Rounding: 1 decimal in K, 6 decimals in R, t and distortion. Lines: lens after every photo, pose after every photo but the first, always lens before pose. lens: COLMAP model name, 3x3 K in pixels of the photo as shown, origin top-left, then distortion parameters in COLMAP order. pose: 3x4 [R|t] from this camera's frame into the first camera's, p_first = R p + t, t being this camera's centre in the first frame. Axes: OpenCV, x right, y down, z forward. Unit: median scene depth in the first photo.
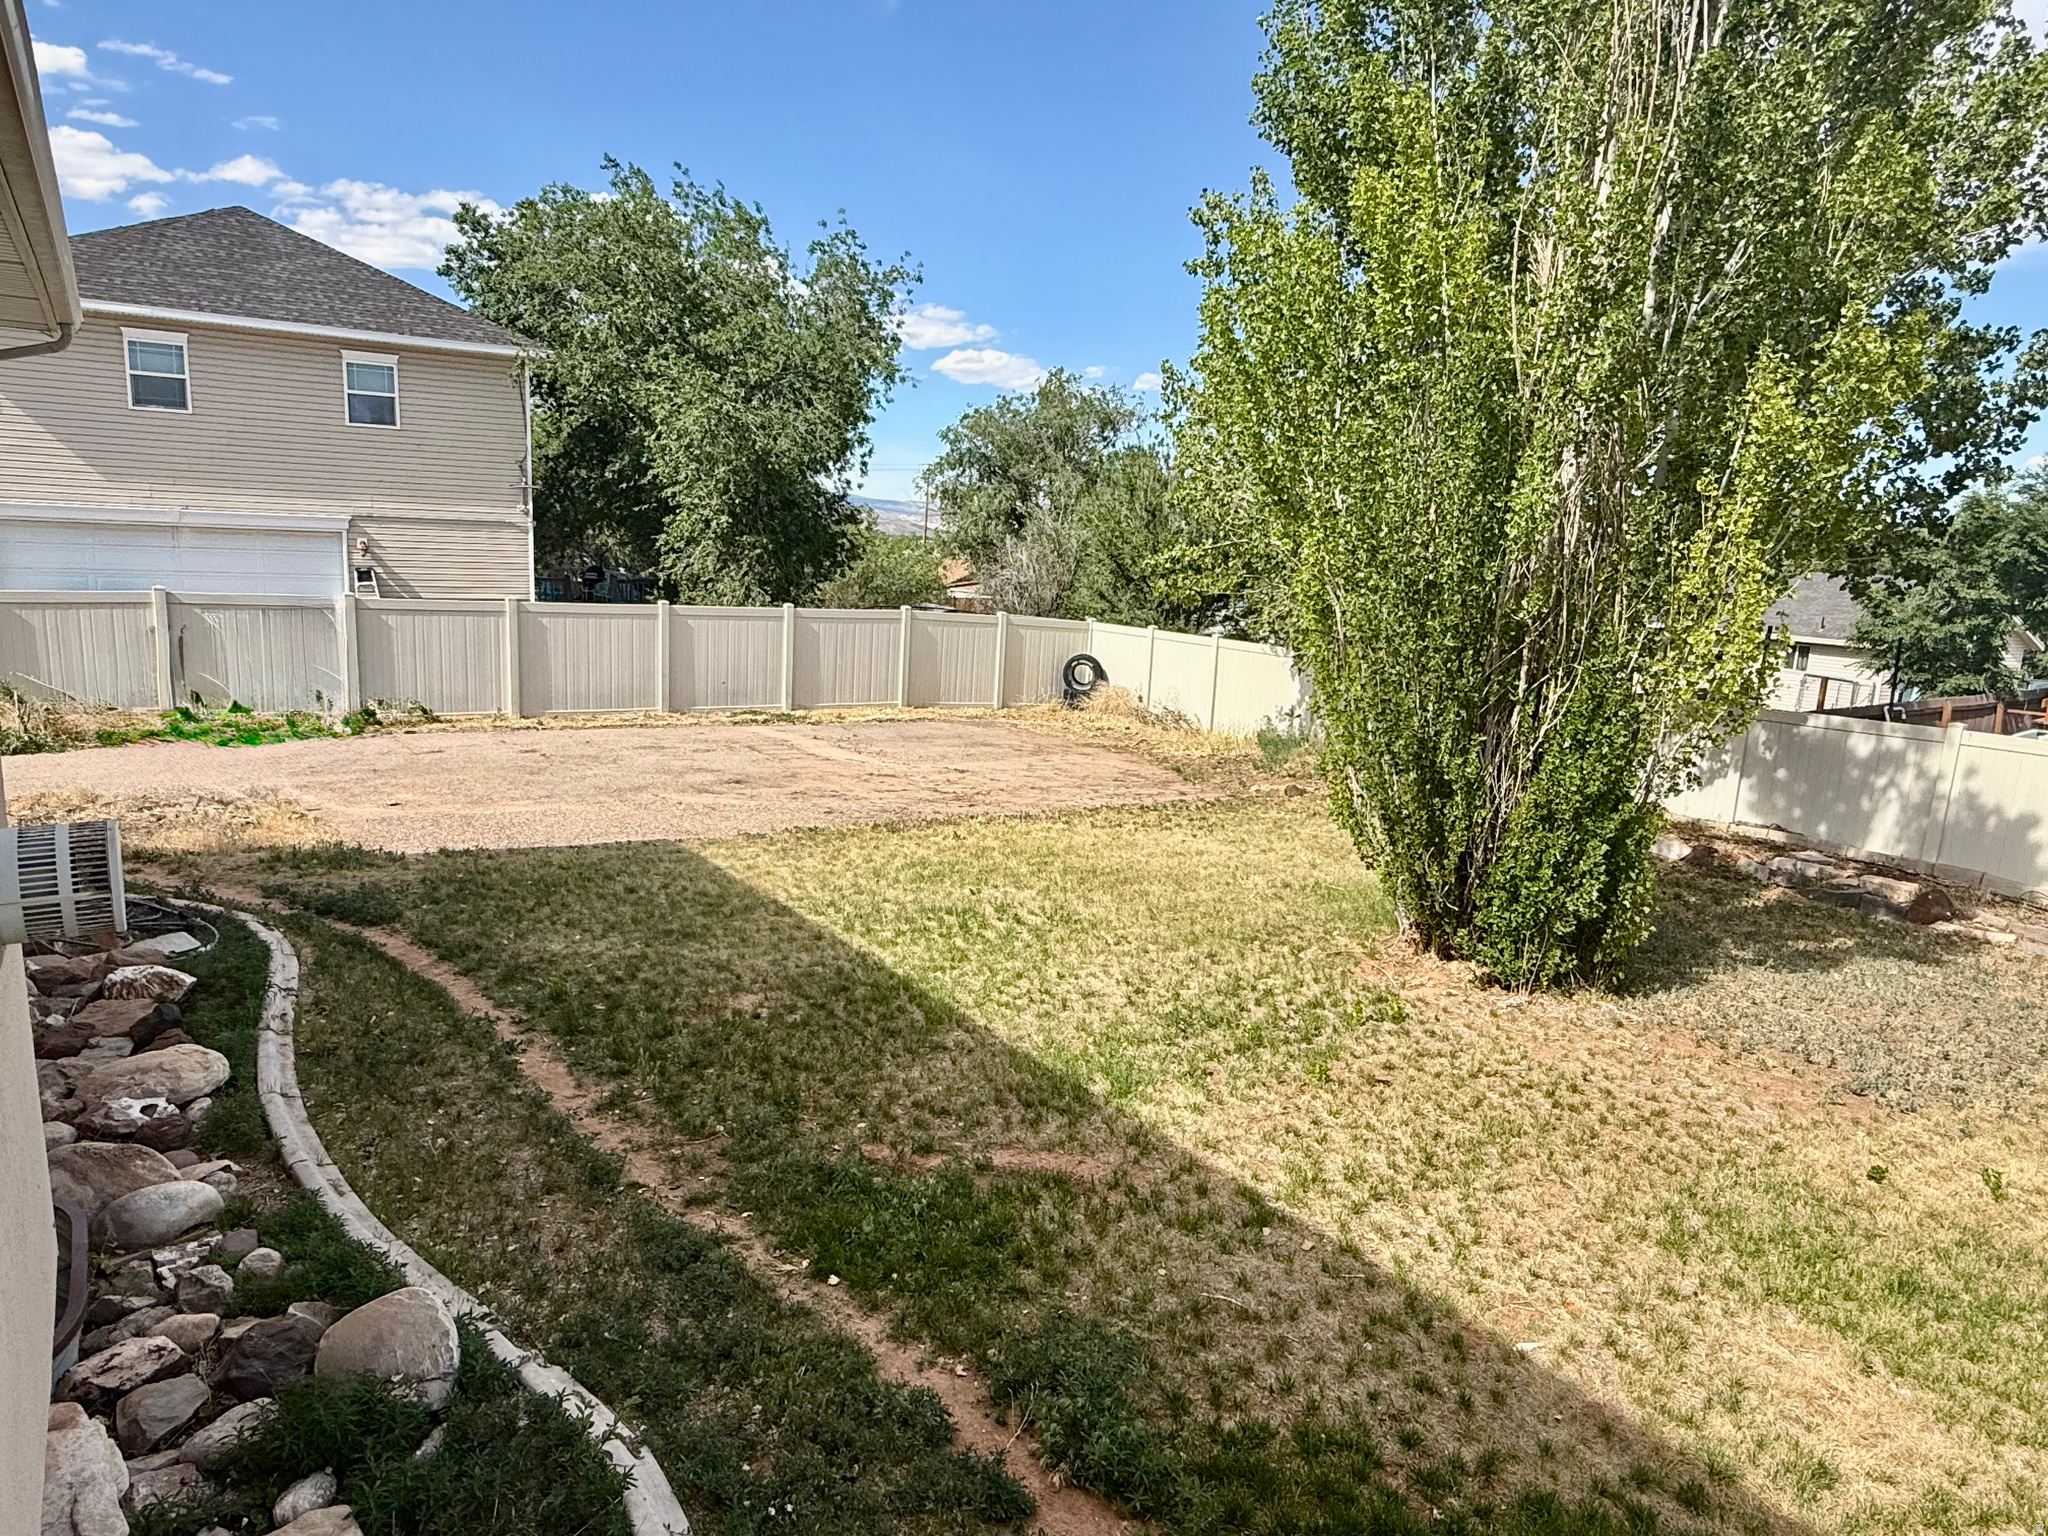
lens RADIAL K [[1251.4, 0, 1018.9], [0, 1251.4, 762.0], [0, 0, 1]] dist [-0.002413, 0.000911]
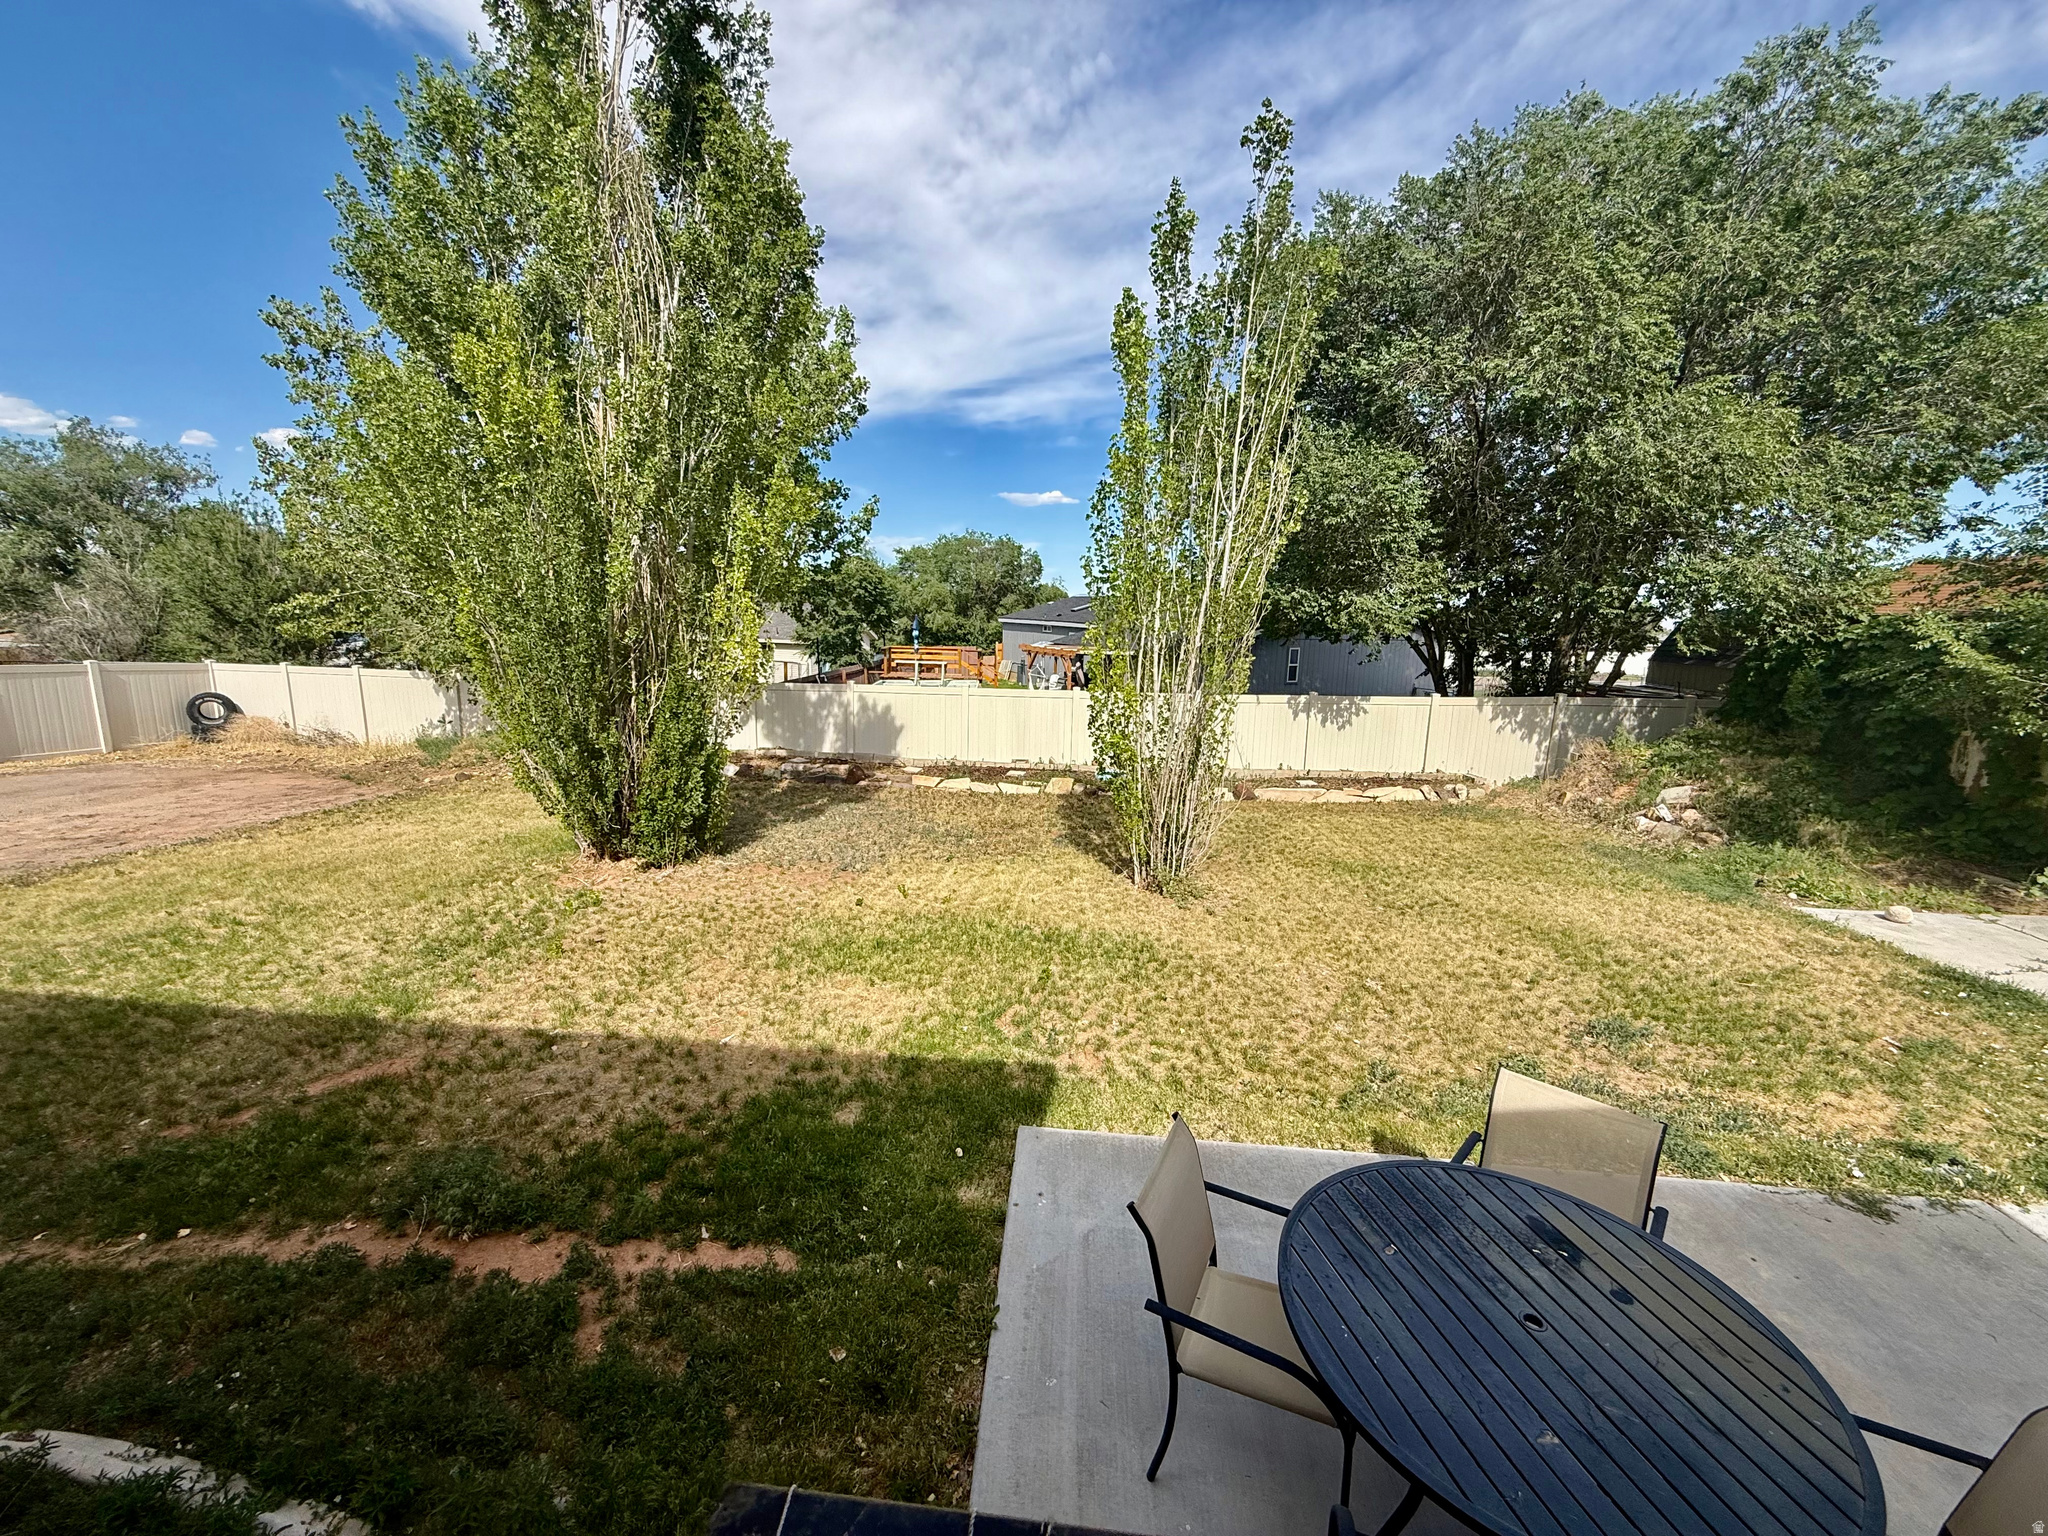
lens RADIAL K [[817.9, 0, 1017.0], [0, 817.9, 765.1], [0, 0, 1]] dist [0.000678, -0.000174]
pose [[0.655995, -0.169708, 0.735439, -0.069774], [0.136878, 0.984986, 0.105201, -0.000831], [-0.742250, 0.031654, 0.669375, -0.075424]]
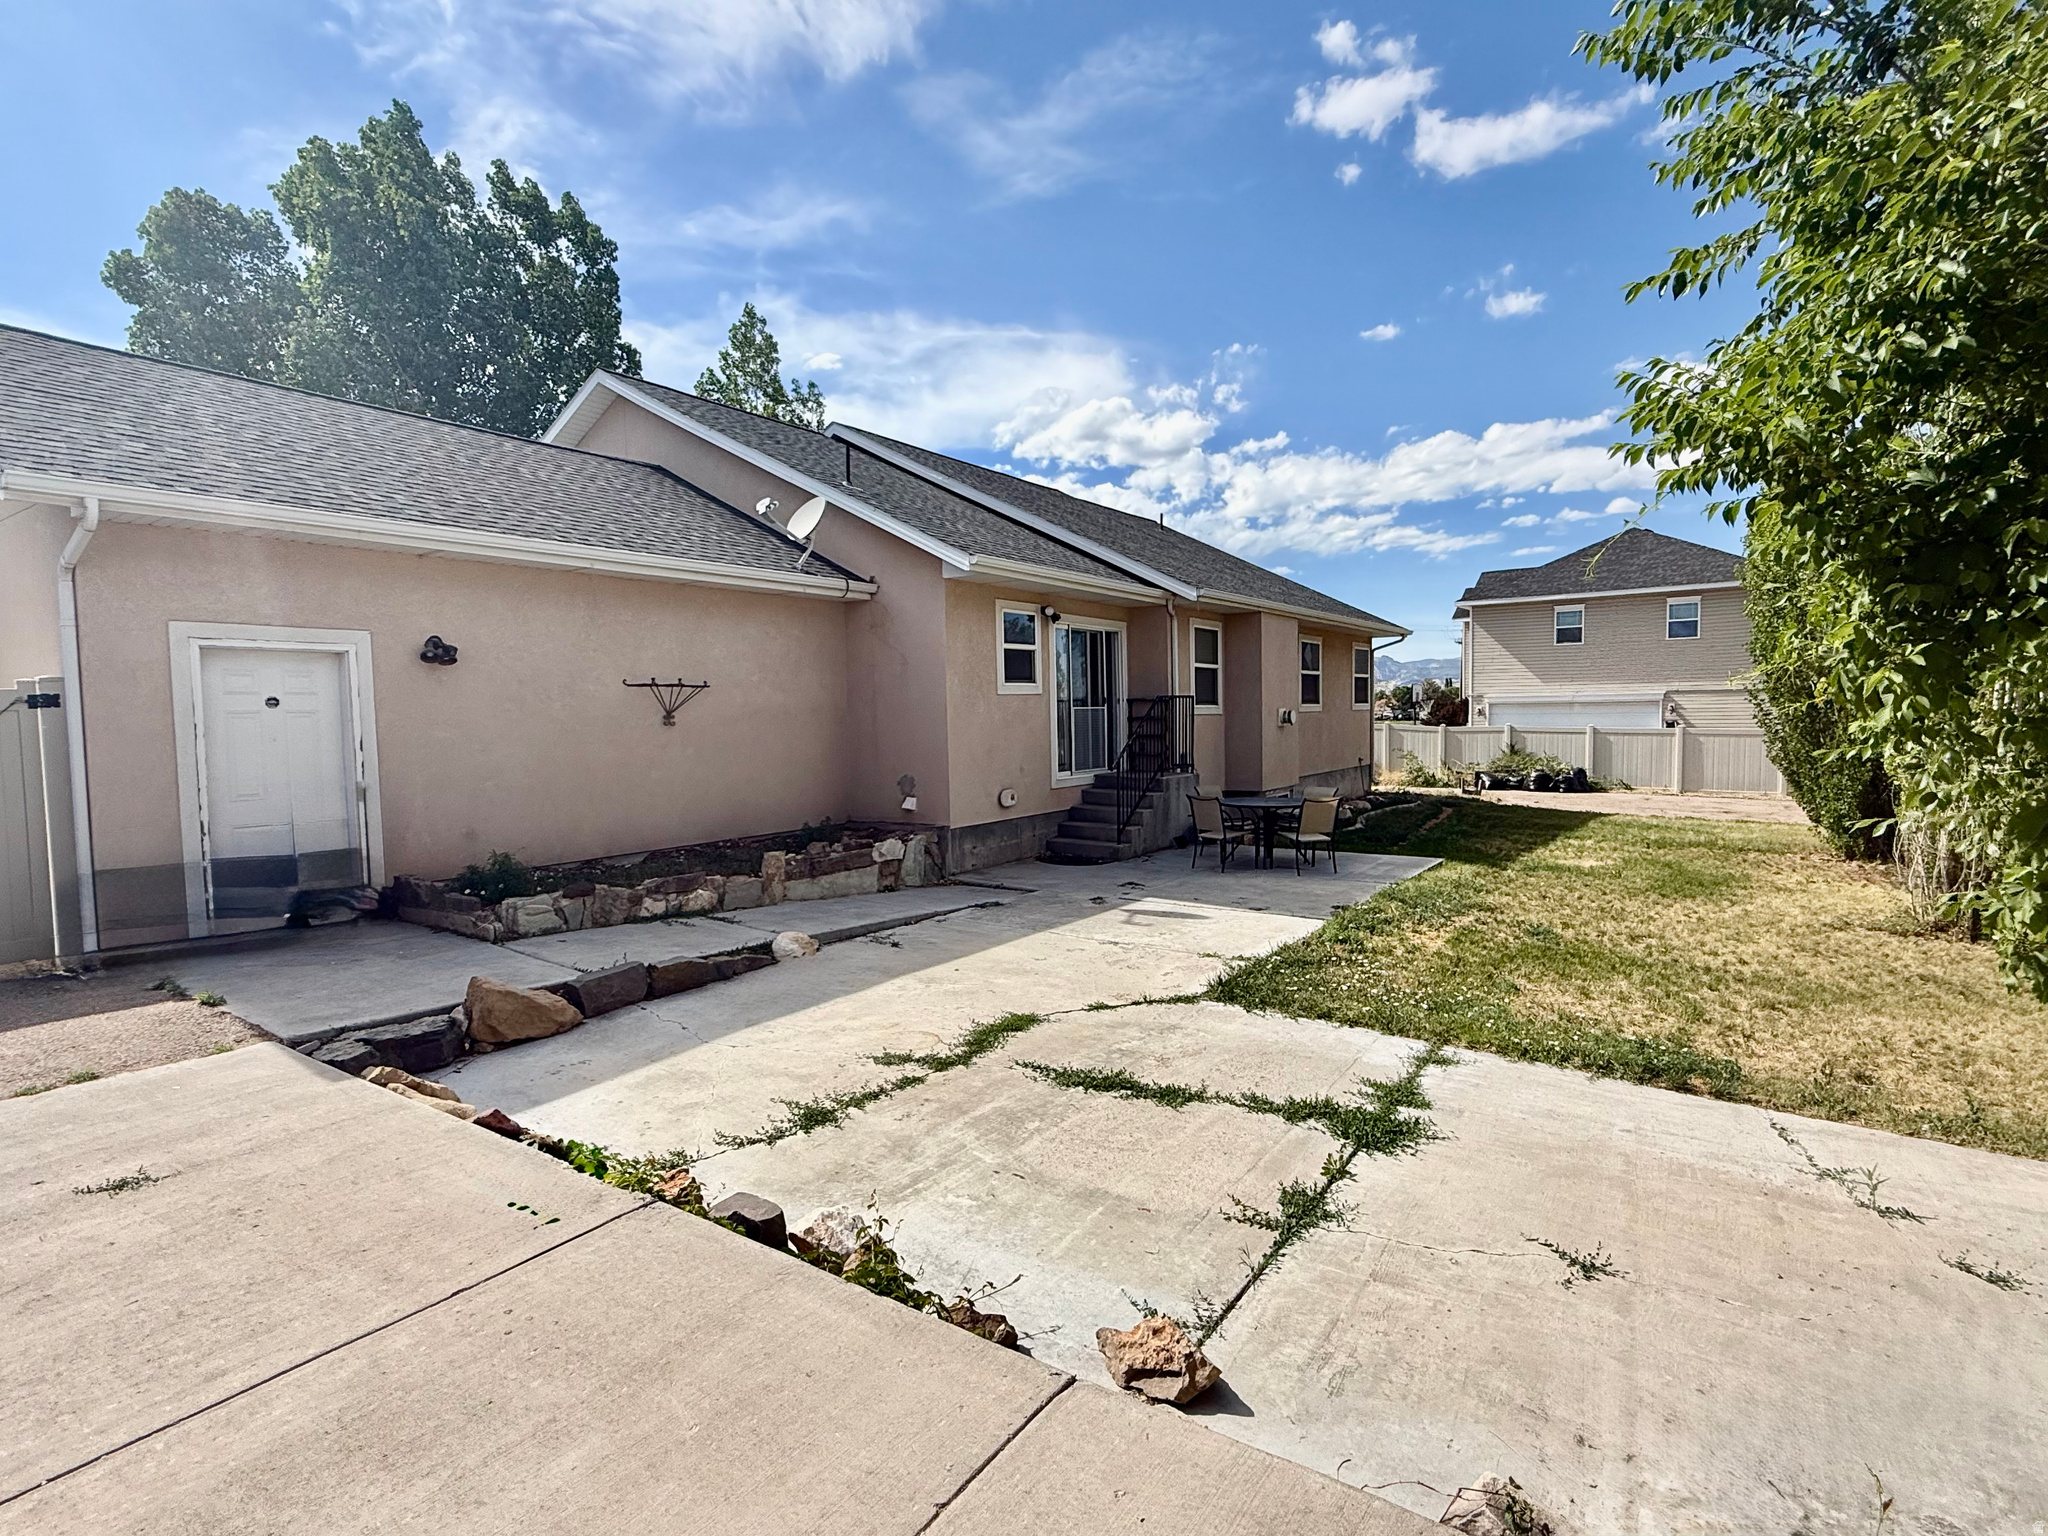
lens RADIAL K [[1014.6, 0, 1025.0], [0, 1014.6, 767.9], [0, 0, 1]] dist [-0.000799, -0.000066]
pose [[0.337382, 0.001047, -0.941367, 1.613958], [-0.136058, 0.989554, -0.047662, 0.315969], [0.931484, 0.144161, 0.334000, -0.919096]]
